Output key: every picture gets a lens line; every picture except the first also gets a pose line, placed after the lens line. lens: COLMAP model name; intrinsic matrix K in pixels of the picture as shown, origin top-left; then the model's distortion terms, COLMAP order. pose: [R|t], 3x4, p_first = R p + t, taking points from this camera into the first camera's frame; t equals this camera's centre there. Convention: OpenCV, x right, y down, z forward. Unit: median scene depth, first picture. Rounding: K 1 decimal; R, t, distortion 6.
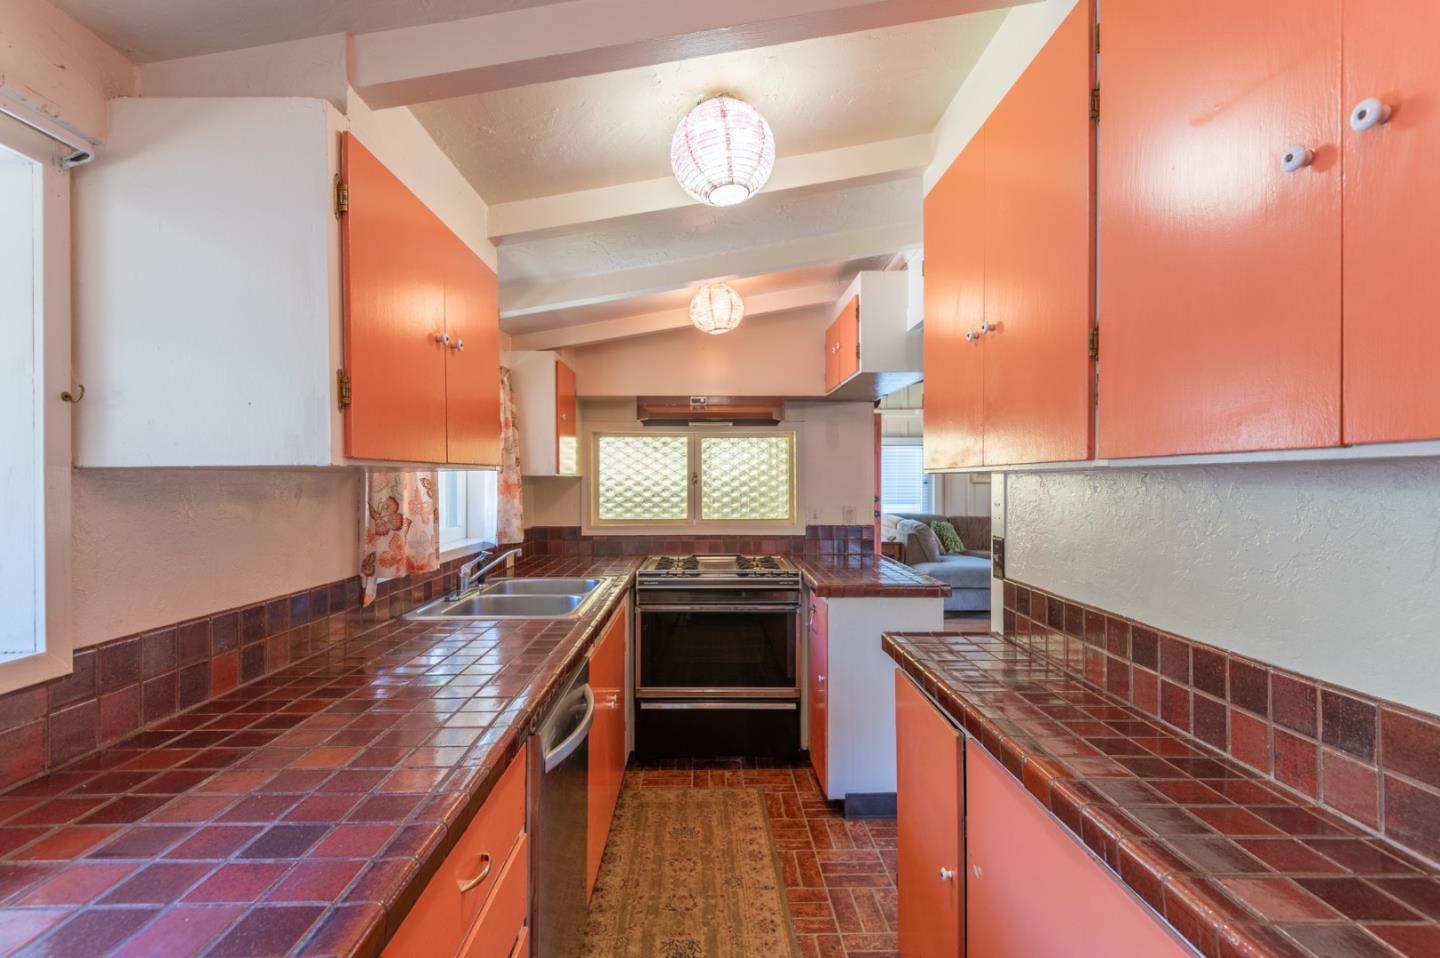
lens RADIAL K [[652.0, 0, 716.4], [0, 652.0, 474.1], [0, 0, 1]] dist [-0.000073, -0.000885]
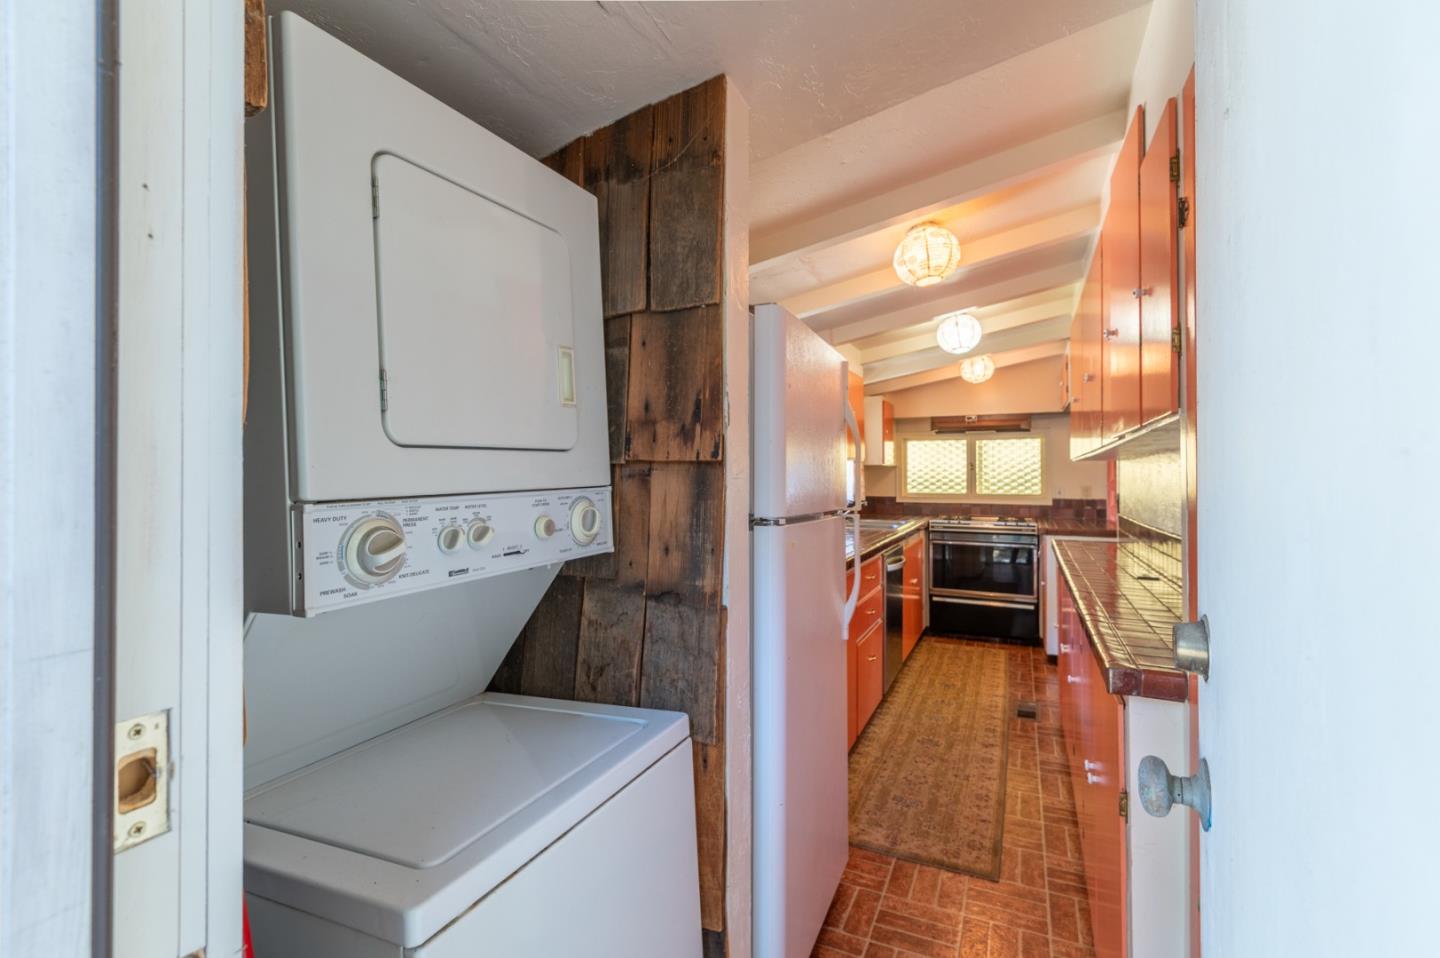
lens RADIAL K [[652.0, 0, 709.9], [0, 652.0, 464.7], [0, 0, 1]] dist [-0.000073, -0.000885]
pose [[0.891664, -0.003909, -0.452681, 0.116986], [0.000272, 0.999967, -0.008100, 0.014095], [0.452698, 0.007099, 0.891636, -0.671603]]
